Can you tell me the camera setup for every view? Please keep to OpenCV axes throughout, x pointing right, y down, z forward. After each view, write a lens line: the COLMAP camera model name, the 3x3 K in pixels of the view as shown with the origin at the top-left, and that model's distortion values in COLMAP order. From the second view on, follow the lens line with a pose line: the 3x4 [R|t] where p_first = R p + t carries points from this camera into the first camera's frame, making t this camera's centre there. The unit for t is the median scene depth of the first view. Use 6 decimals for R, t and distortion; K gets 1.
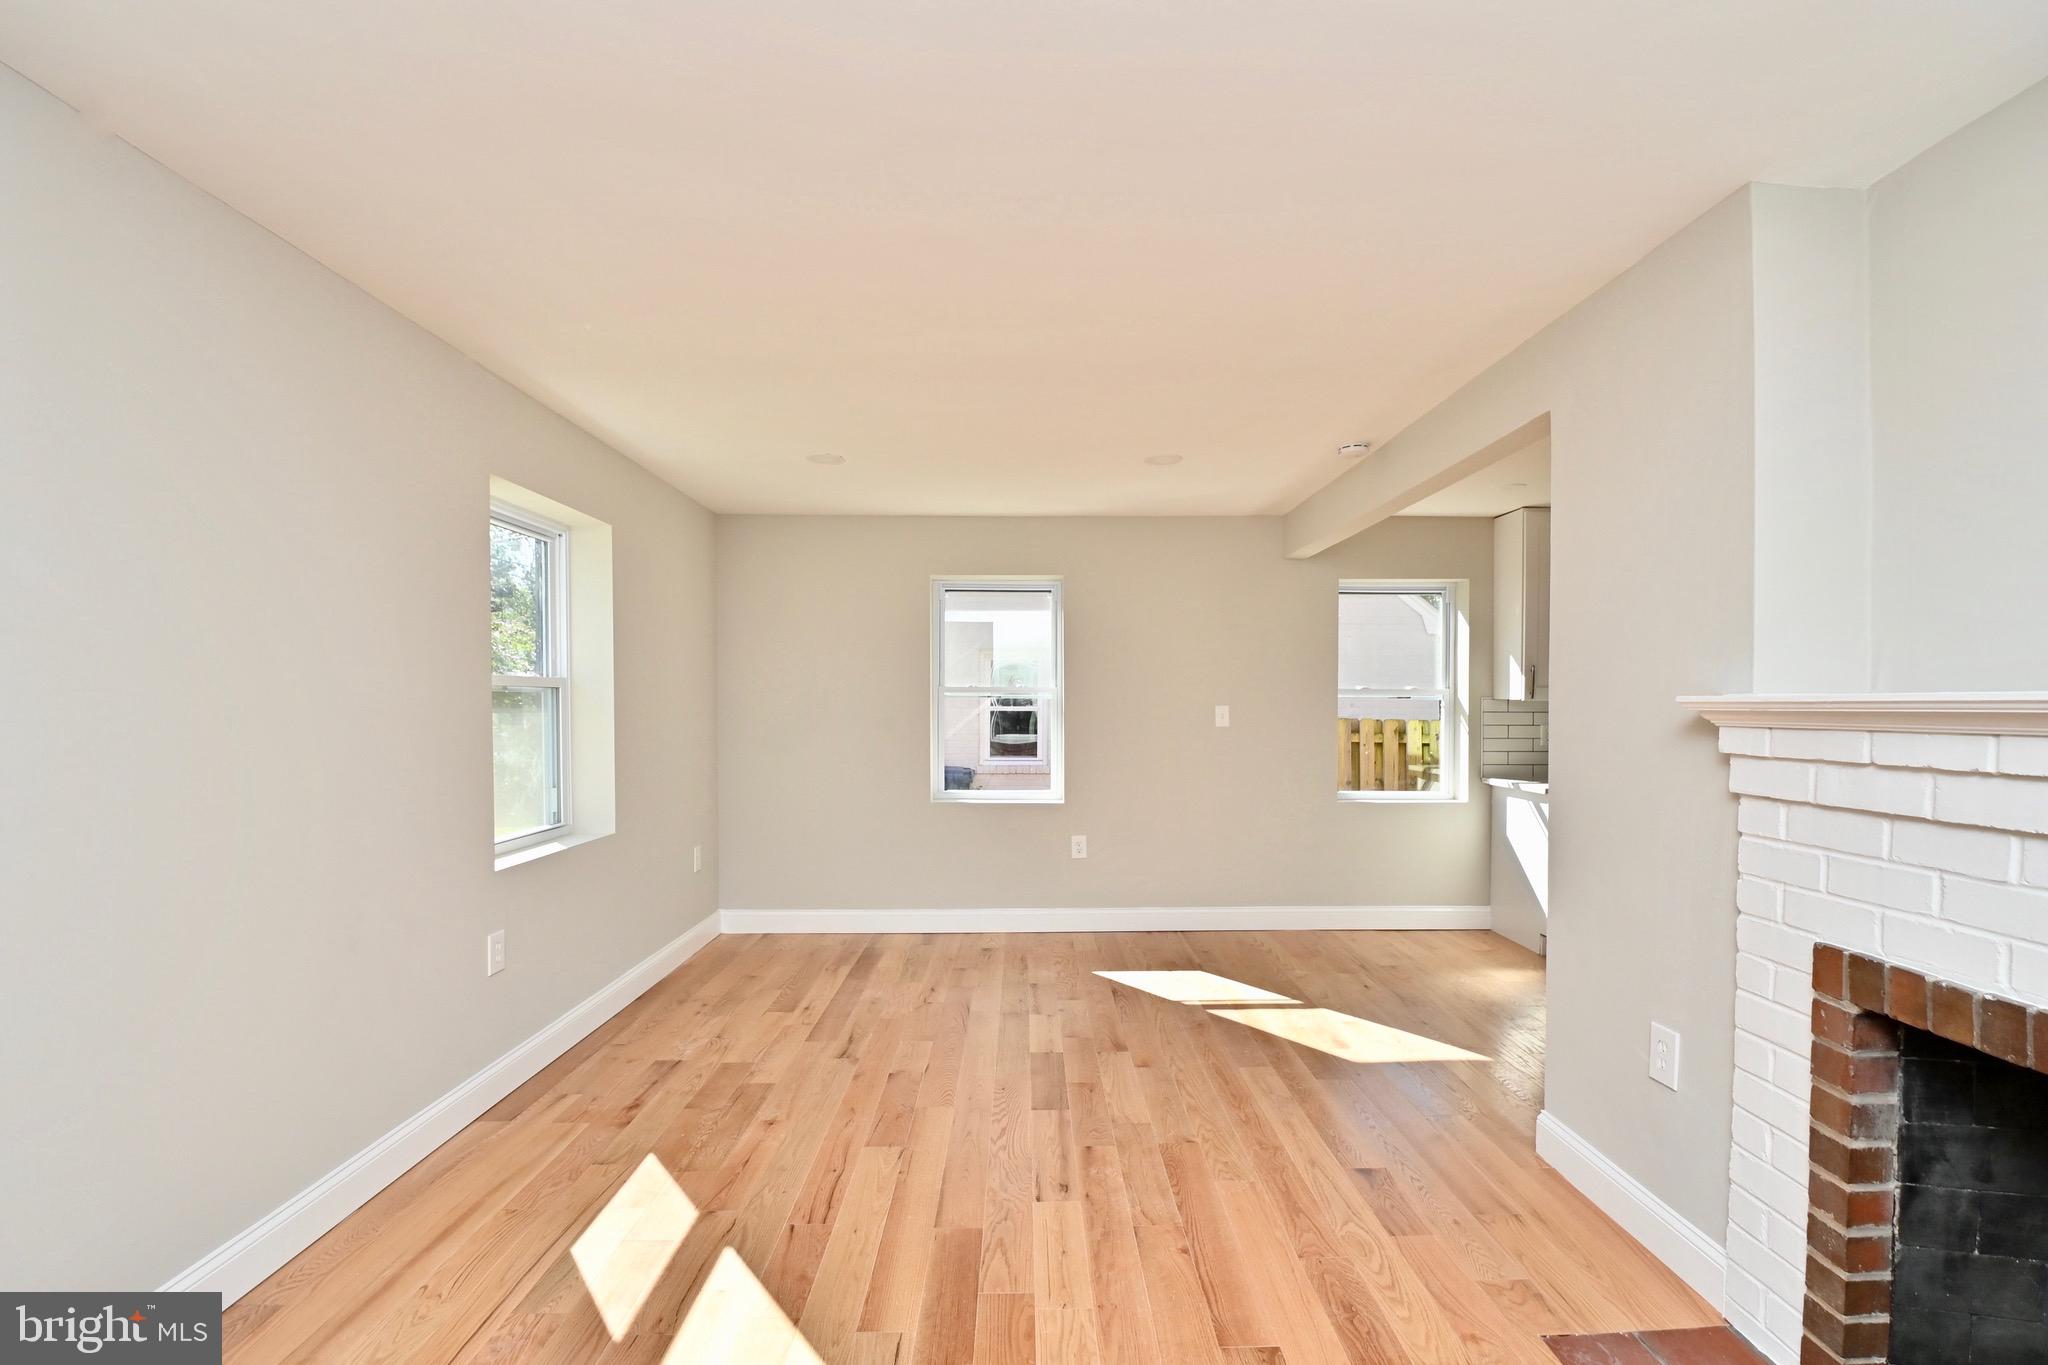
lens RADIAL K [[897.0, 0, 1041.3], [0, 897.0, 701.0], [0, 0, 1]] dist [0.007656, -0.017331]
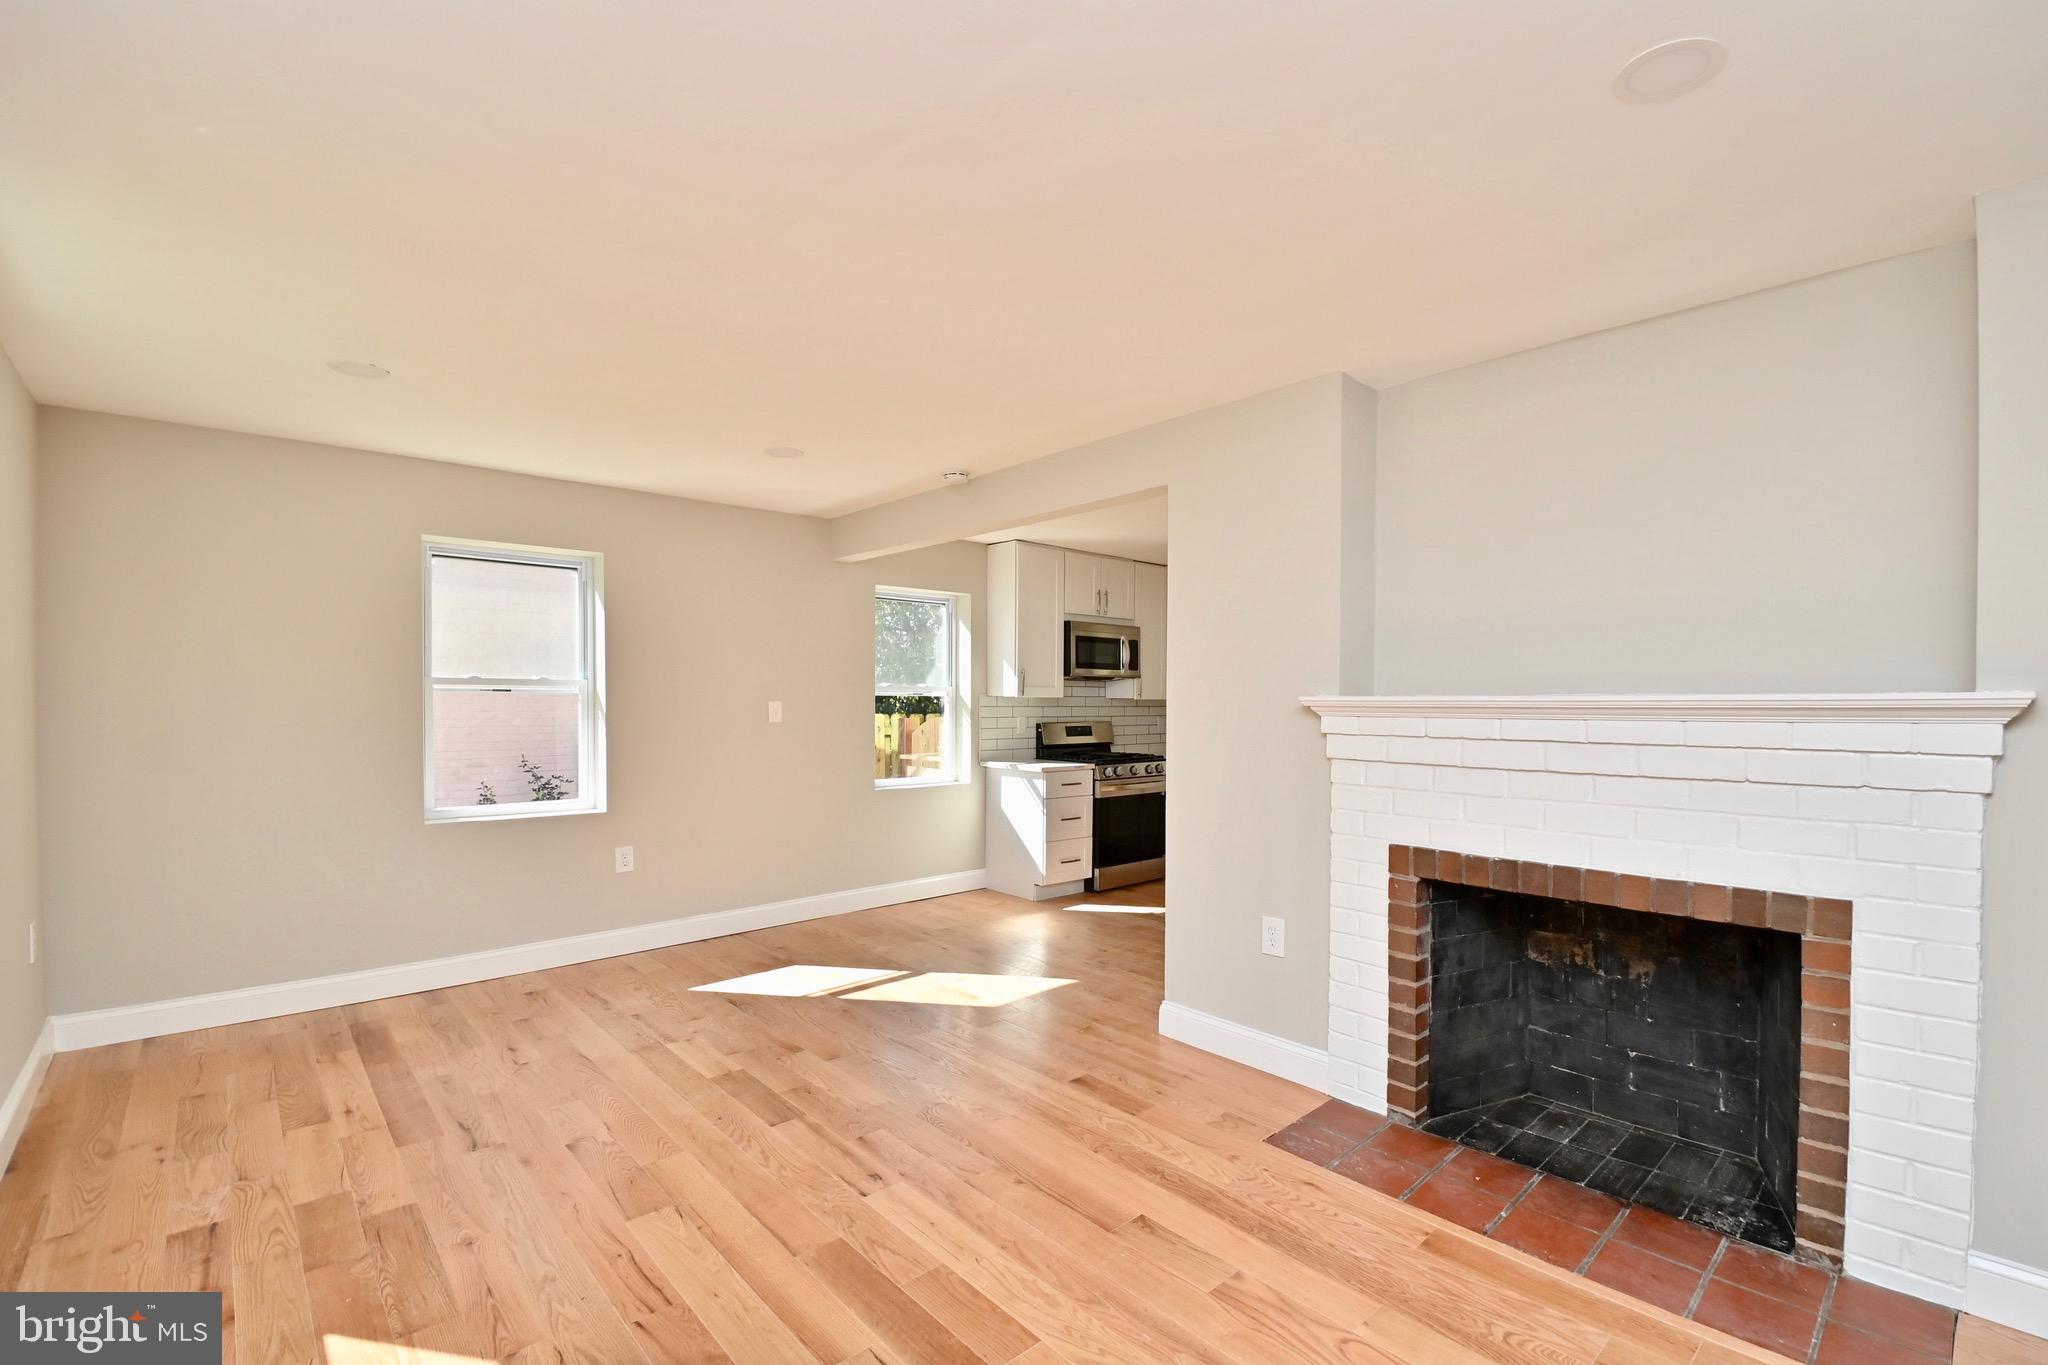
lens RADIAL K [[897.0, 0, 1038.8], [0, 897.0, 702.6], [0, 0, 1]] dist [0.007656, -0.017331]
pose [[0.752091, -0.001646, 0.659058, -0.308074], [-0.003135, 0.999977, 0.006075, -0.001059], [-0.659052, -0.006635, 0.752068, 0.071325]]
